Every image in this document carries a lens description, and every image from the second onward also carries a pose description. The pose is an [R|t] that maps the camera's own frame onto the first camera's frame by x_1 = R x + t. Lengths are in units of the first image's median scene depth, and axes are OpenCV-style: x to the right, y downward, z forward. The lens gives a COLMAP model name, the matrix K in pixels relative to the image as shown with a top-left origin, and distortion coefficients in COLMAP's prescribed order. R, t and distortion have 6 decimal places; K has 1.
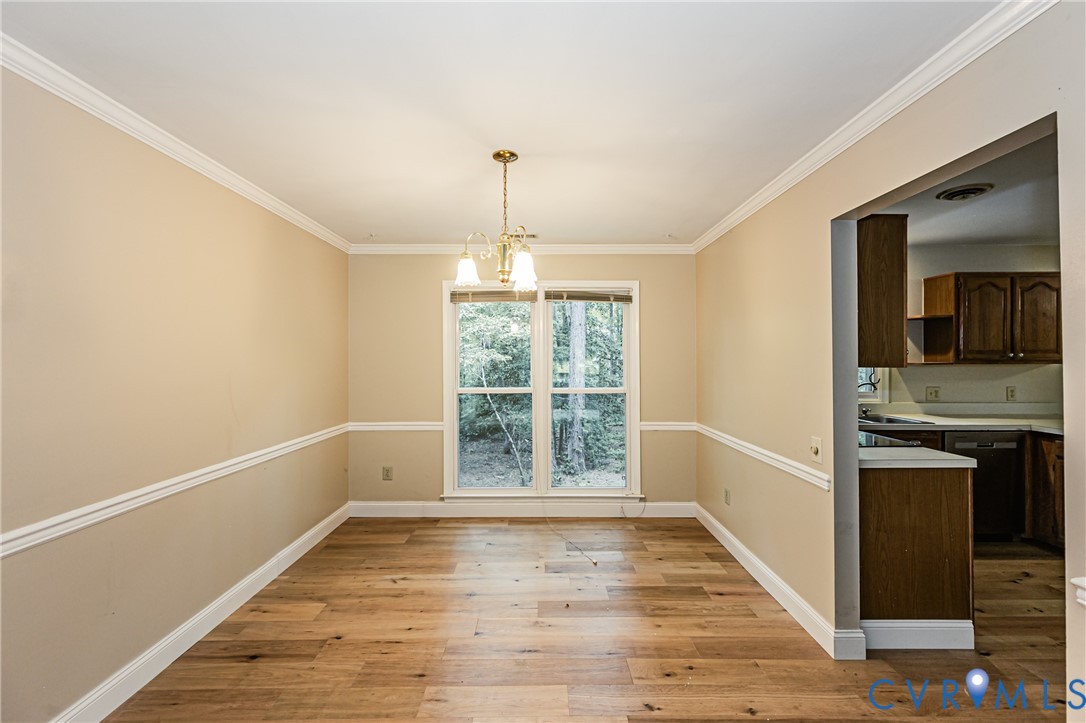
lens RADIAL K [[436.9, 0, 545.2], [0, 436.9, 360.1], [0, 0, 1]] dist [-0.000074, -0.000066]
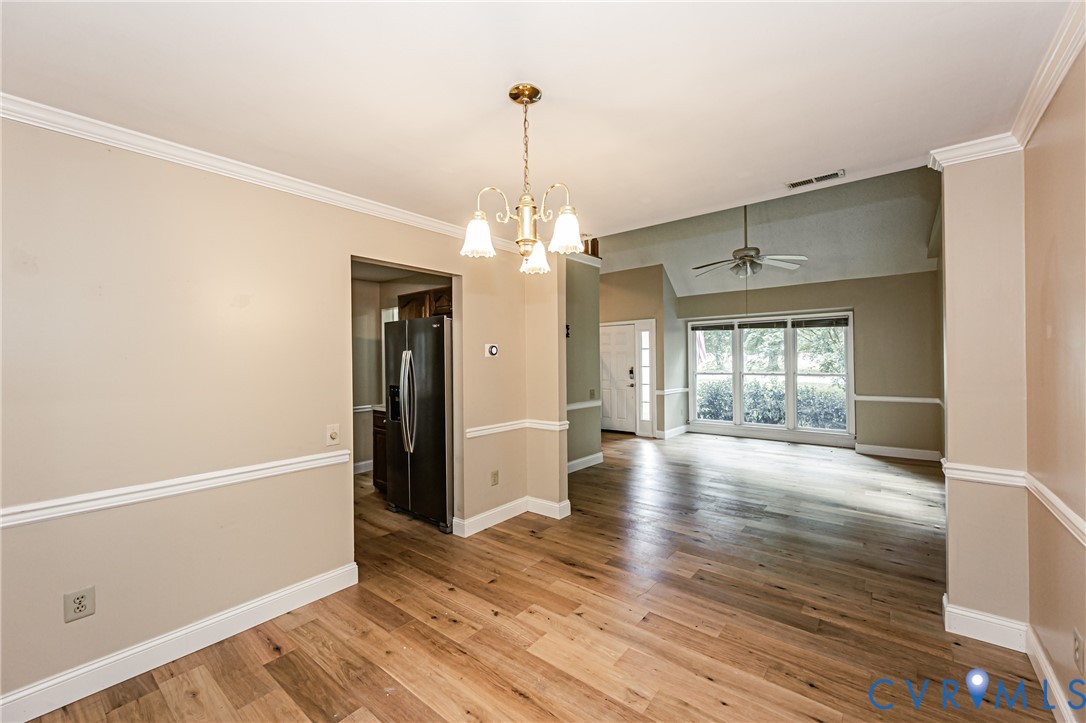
lens RADIAL K [[436.9, 0, 542.5], [0, 436.9, 362.5], [0, 0, 1]] dist [-0.000074, -0.000066]
pose [[-0.772943, 0.009132, 0.634410, -0.616987], [0.011443, 0.999934, -0.000452, 0.013724], [-0.634372, 0.006910, -0.772997, 1.627153]]
